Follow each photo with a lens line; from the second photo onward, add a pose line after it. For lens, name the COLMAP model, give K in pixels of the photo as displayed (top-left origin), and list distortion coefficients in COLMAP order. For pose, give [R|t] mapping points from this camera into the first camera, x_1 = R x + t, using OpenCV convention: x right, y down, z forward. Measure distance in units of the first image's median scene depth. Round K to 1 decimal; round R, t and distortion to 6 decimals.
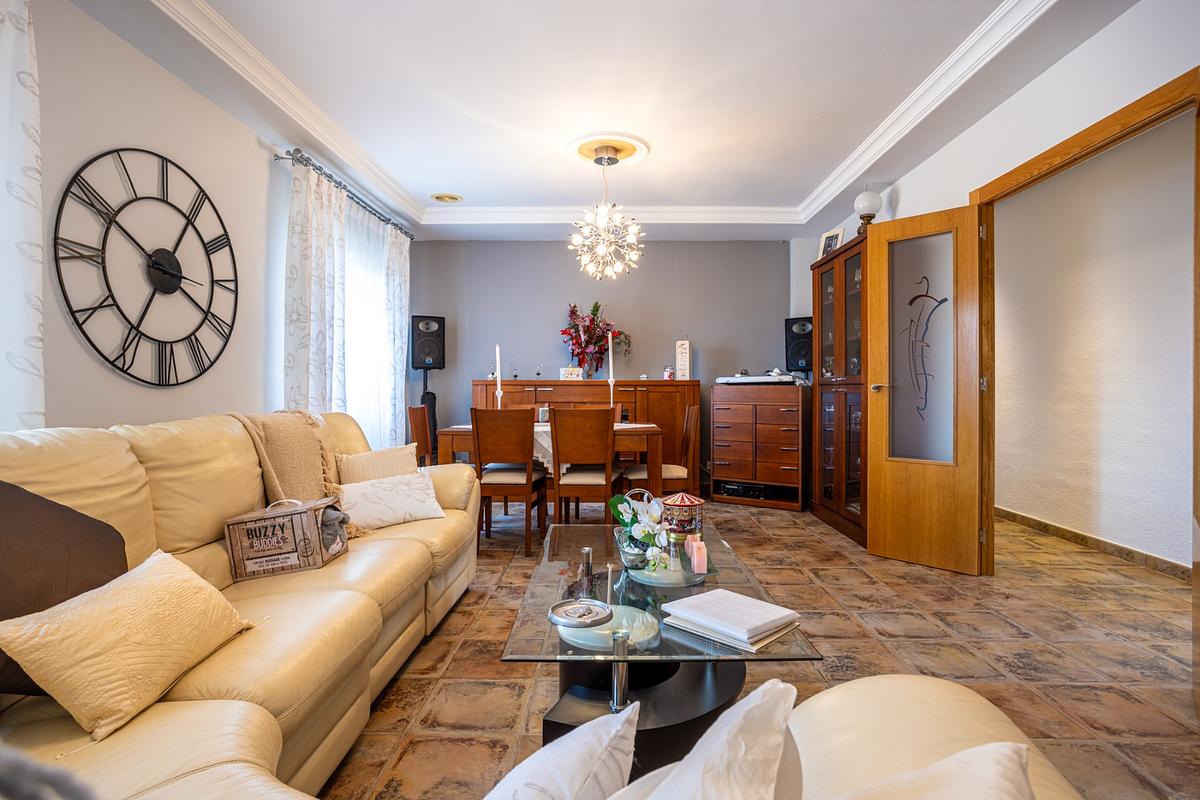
lens RADIAL K [[601.1, 0, 595.3], [0, 601.1, 382.3], [0, 0, 1]] dist [-0.045350, 0.025687]
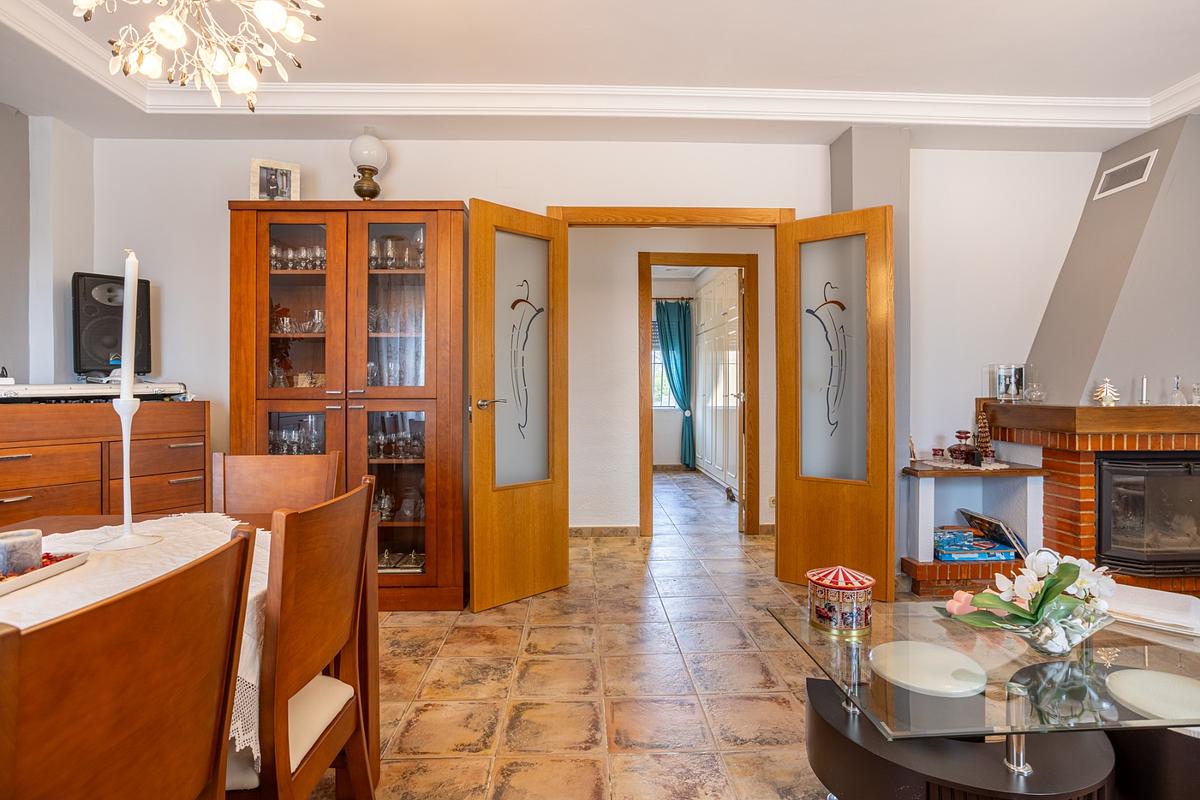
lens RADIAL K [[601.1, 0, 606.2], [0, 601.1, 394.9], [0, 0, 1]] dist [-0.045350, 0.025687]
pose [[-0.074818, -0.012267, 0.997122, -0.442440], [-0.007888, 0.999900, 0.011710, -0.017676], [-0.997166, -0.006989, -0.074907, 1.129064]]
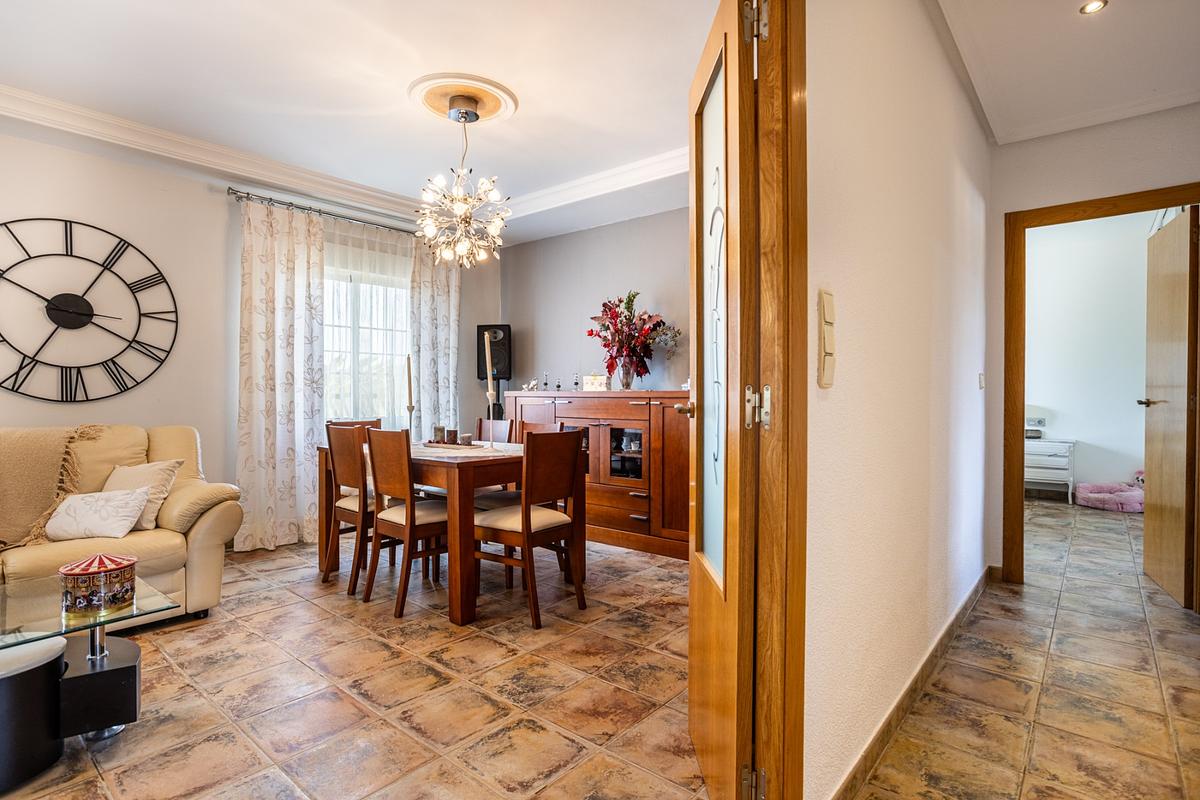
lens RADIAL K [[601.1, 0, 602.1], [0, 601.1, 398.6], [0, 0, 1]] dist [-0.045350, 0.025687]
pose [[0.781642, 0.003715, -0.623717, 0.921153], [0.008439, 0.999828, 0.016531, -0.012072], [0.623671, -0.018185, 0.781476, 0.701715]]
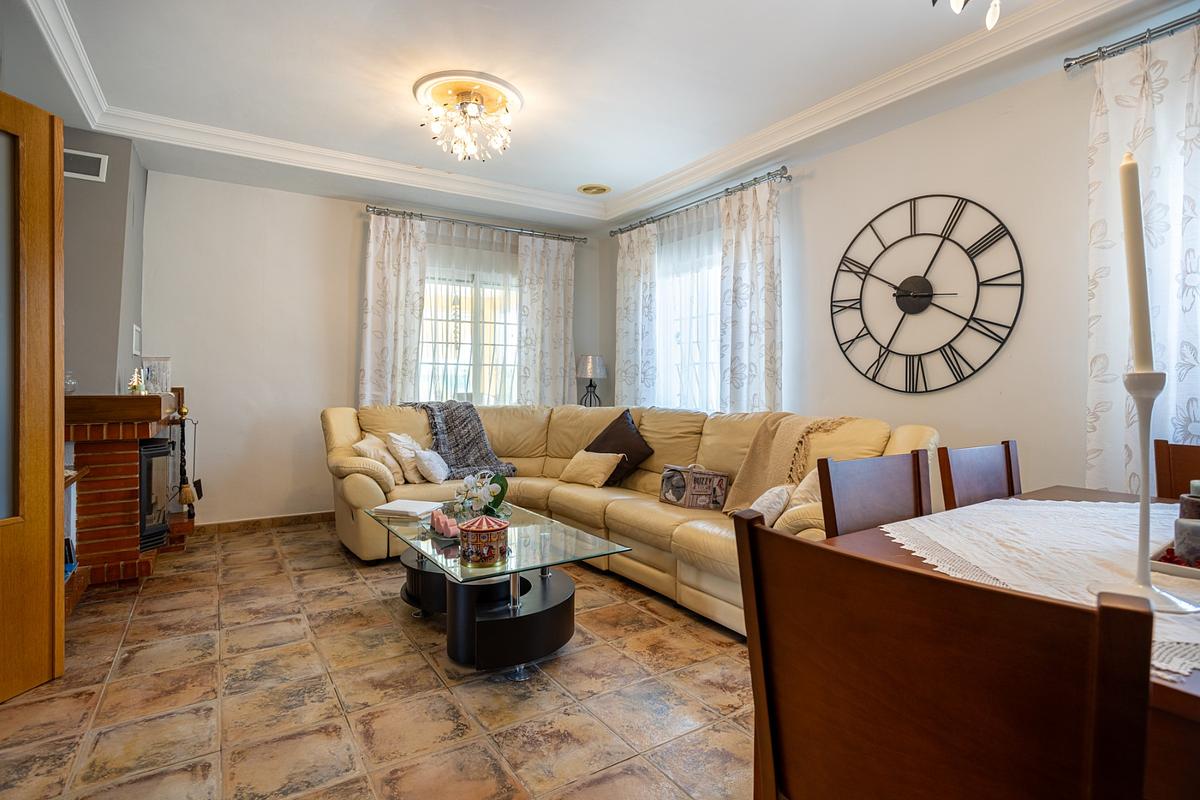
lens RADIAL K [[601.1, 0, 613.2], [0, 601.1, 385.1], [0, 0, 1]] dist [-0.045350, 0.025687]
pose [[-0.808503, -0.003459, -0.588482, 0.433465], [0.001444, 0.999968, -0.007862, -0.000749], [0.588490, -0.007206, -0.808472, 1.555459]]
